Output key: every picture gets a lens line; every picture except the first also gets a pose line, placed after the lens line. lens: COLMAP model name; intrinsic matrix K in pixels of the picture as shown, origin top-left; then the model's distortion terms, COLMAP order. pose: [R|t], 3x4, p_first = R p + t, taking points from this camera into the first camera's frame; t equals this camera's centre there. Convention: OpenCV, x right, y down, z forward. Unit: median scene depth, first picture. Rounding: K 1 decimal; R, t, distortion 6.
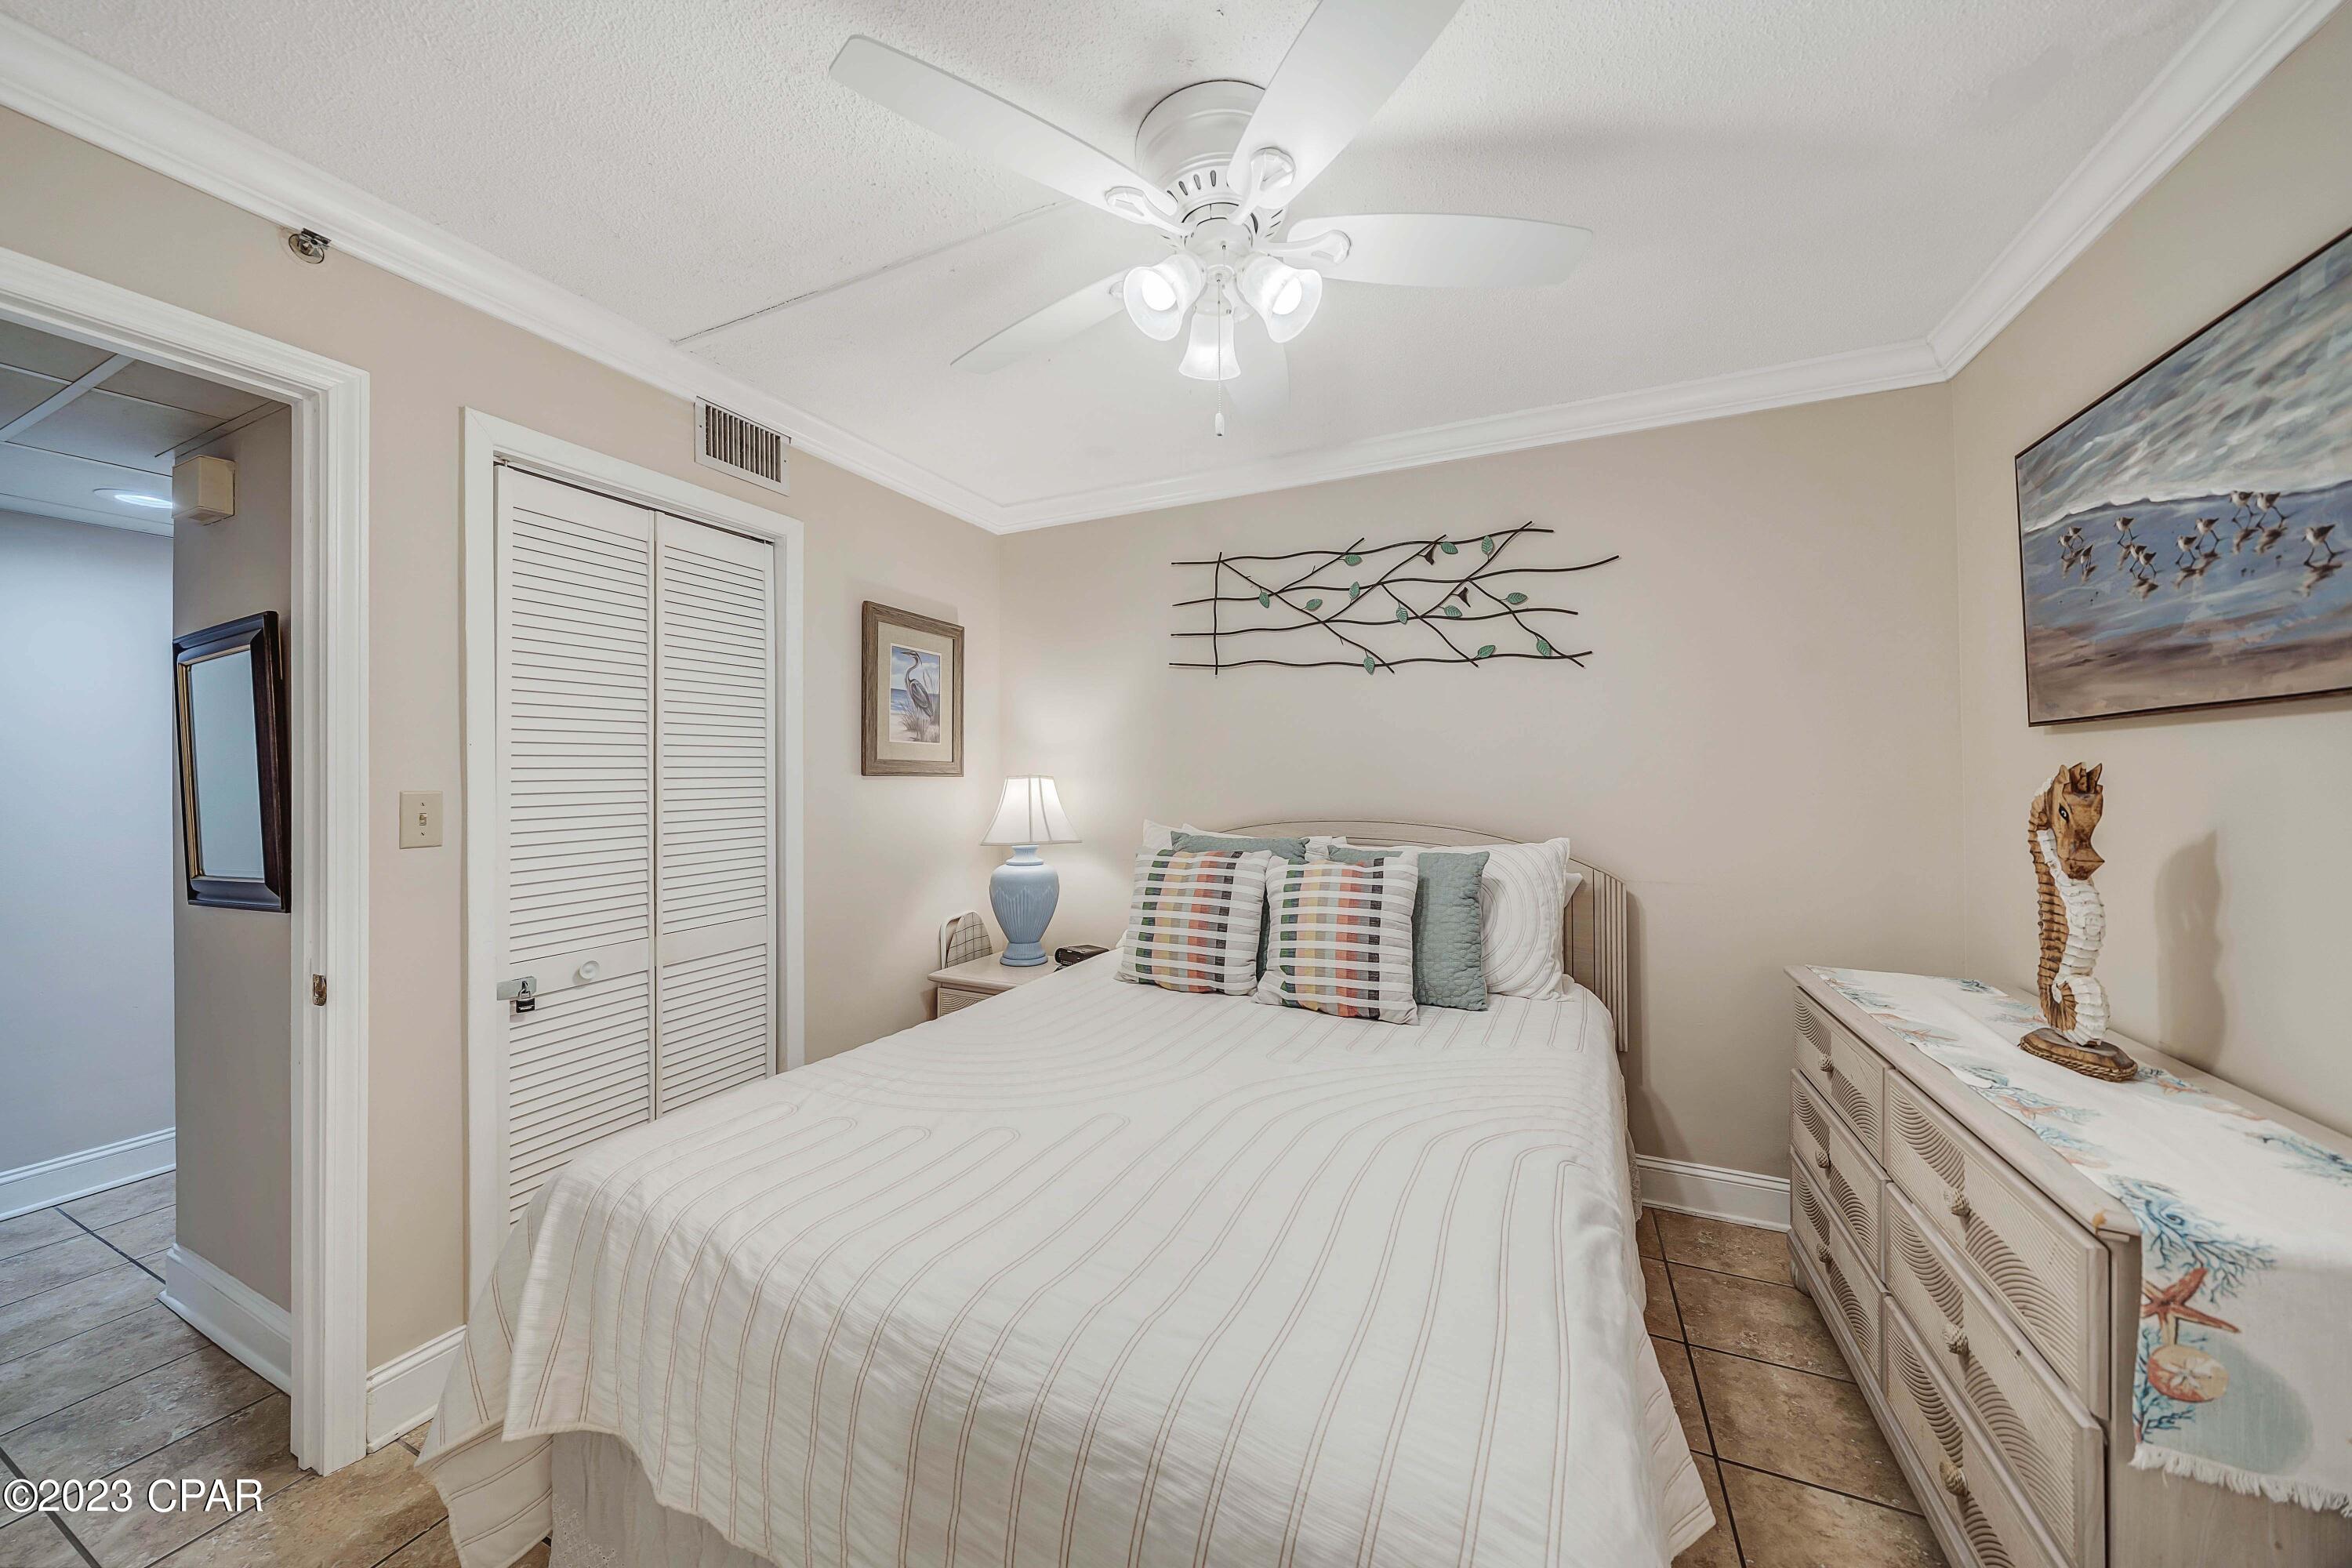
lens RADIAL K [[821.4, 0, 1168.0], [0, 821.4, 767.8], [0, 0, 1]] dist [0.000649, -0.004411]
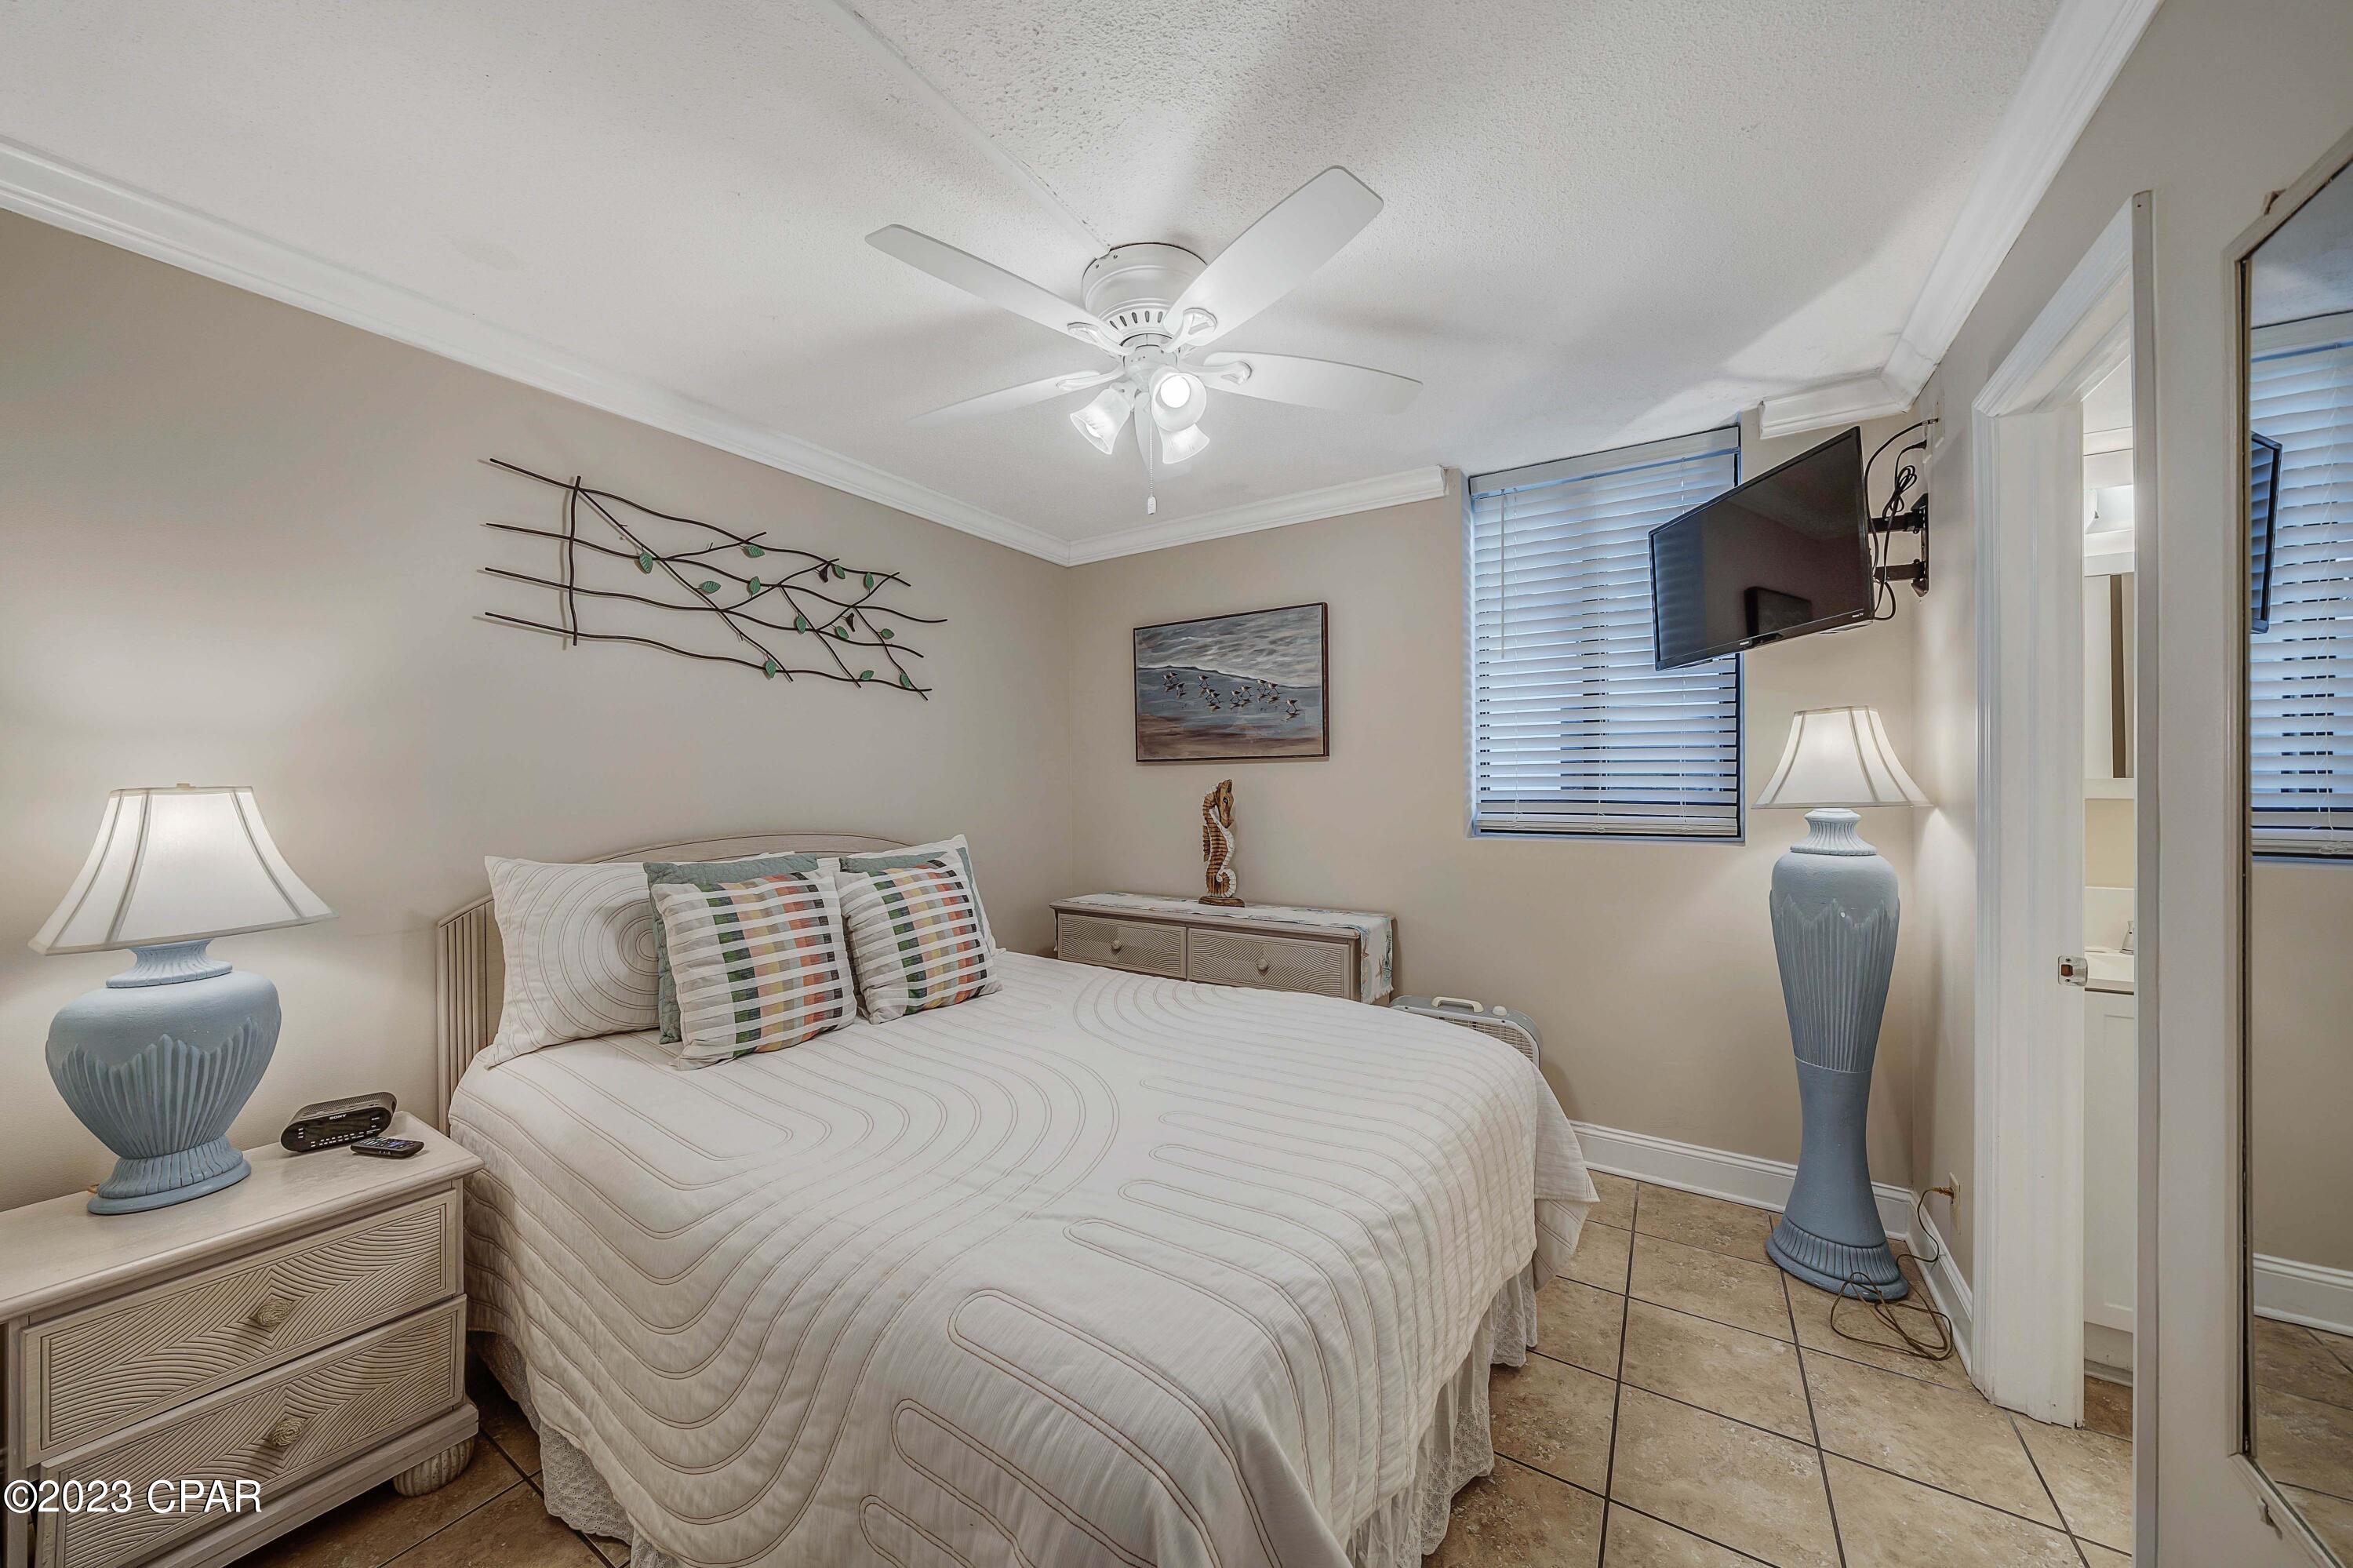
lens RADIAL K [[808.9, 0, 1165.8], [0, 808.9, 774.4], [0, 0, 1]] dist [-0.002628, -0.000184]
pose [[0.127396, 0.014836, 0.991741, -0.649781], [-0.004969, 0.999885, -0.014320, 0.007106], [-0.991840, -0.003104, 0.127455, 0.454595]]
